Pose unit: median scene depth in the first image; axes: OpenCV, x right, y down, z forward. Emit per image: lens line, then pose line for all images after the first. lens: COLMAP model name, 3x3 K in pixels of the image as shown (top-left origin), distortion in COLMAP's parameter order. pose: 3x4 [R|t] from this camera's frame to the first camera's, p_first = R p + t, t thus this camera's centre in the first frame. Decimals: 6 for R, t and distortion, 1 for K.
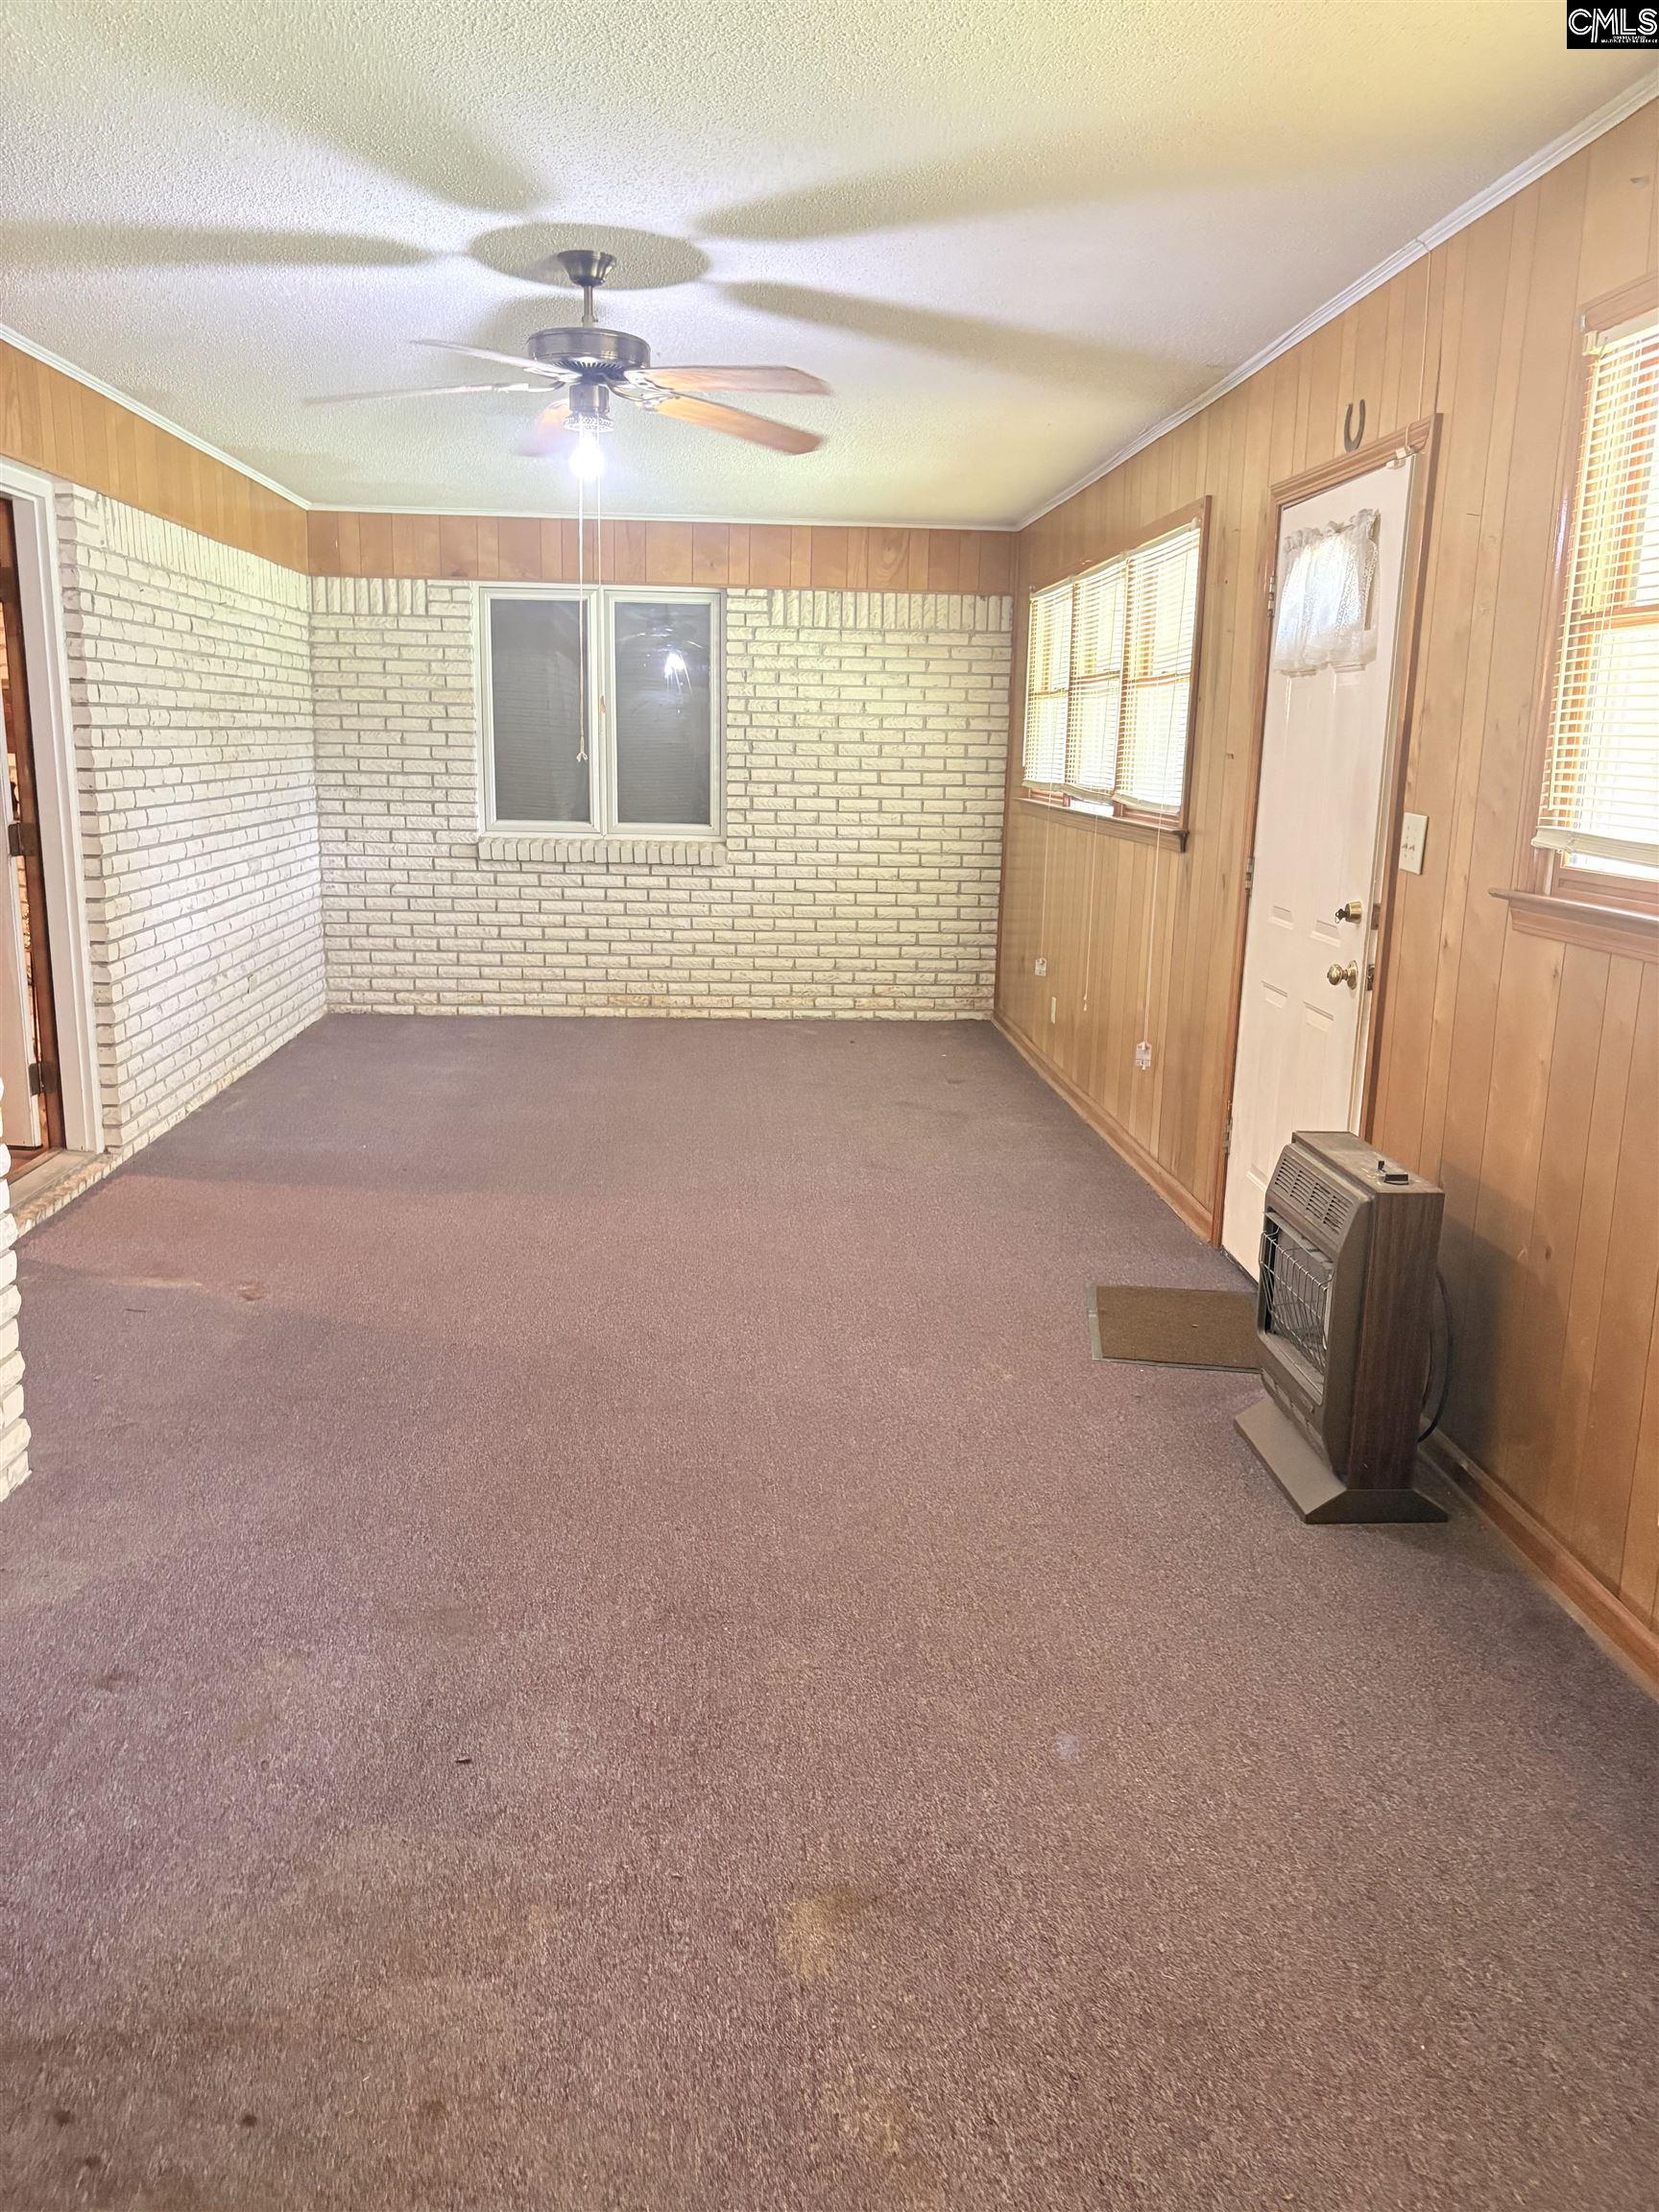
lens RADIAL K [[1700.1, 0, 829.5], [0, 1700.1, 1106.0], [0, 0, 1]] dist [0.040058, 0.006815]
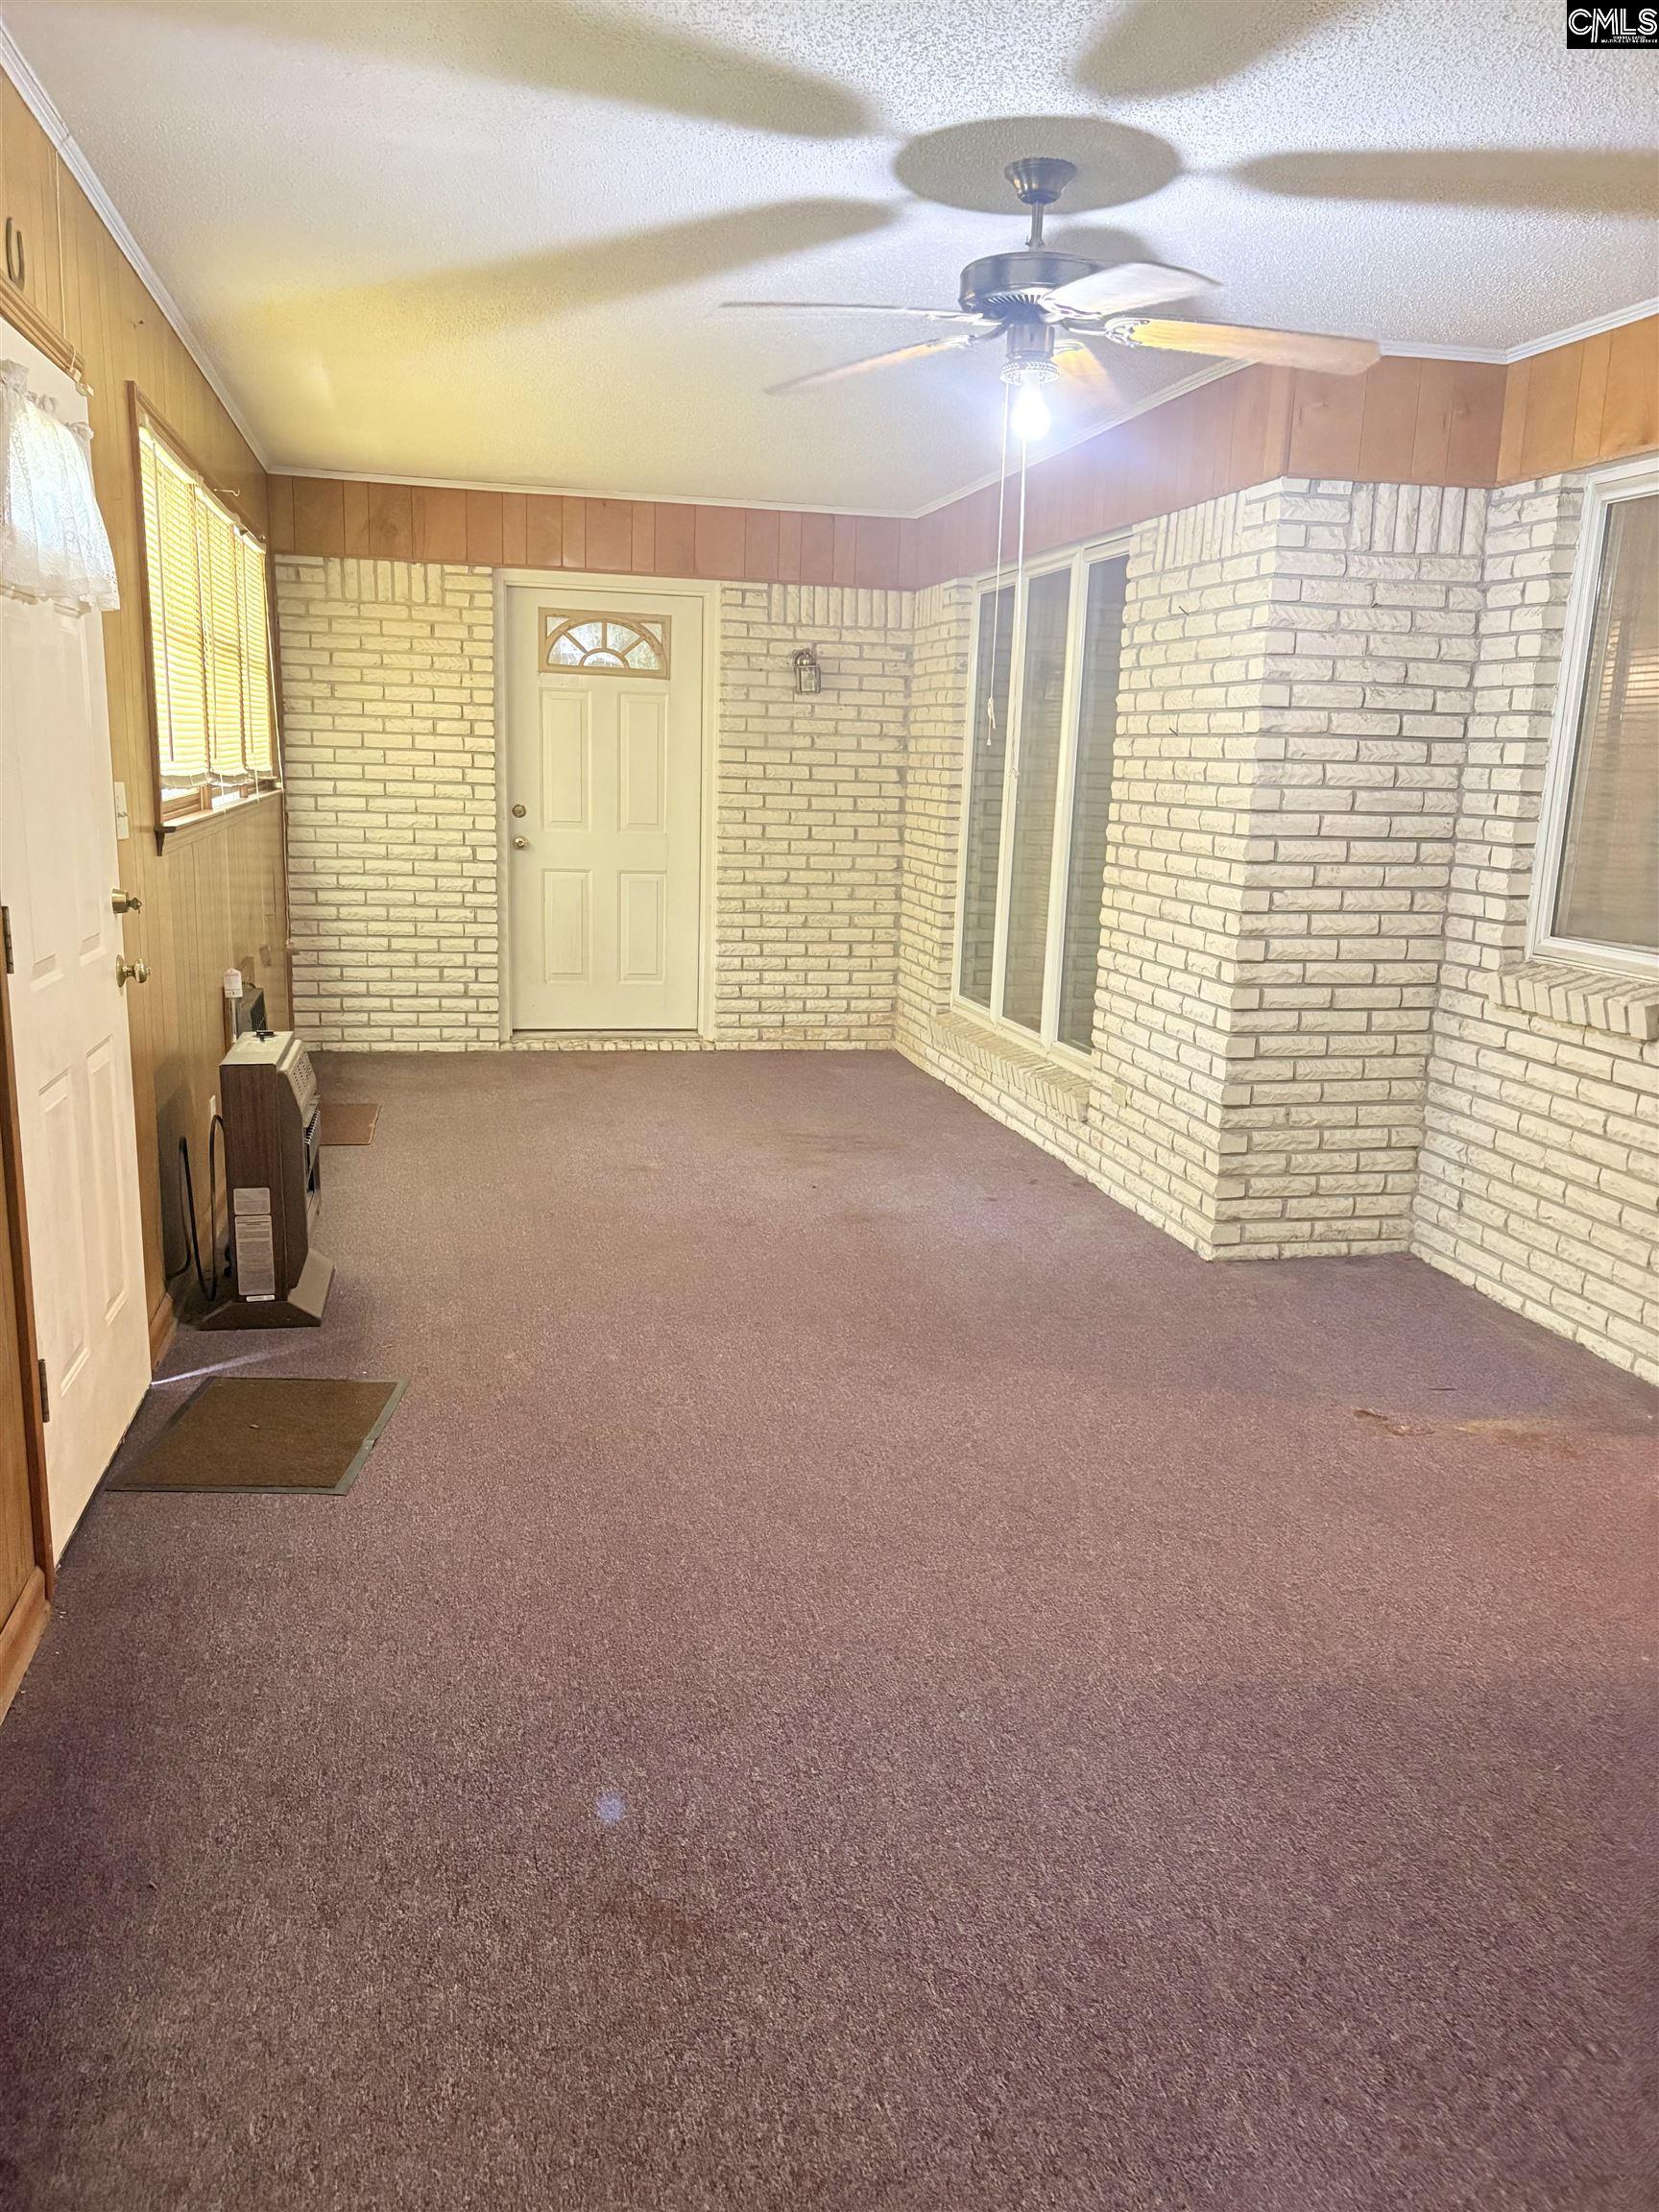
lens RADIAL K [[1700.1, 0, 829.5], [0, 1700.1, 1106.0], [0, 0, 1]] dist [0.040058, 0.006815]
pose [[-0.987001, -0.015665, -0.159950, 0.079355], [-0.079561, 0.912357, 0.401589, -0.389016], [0.139640, 0.409095, -0.901744, 1.825158]]
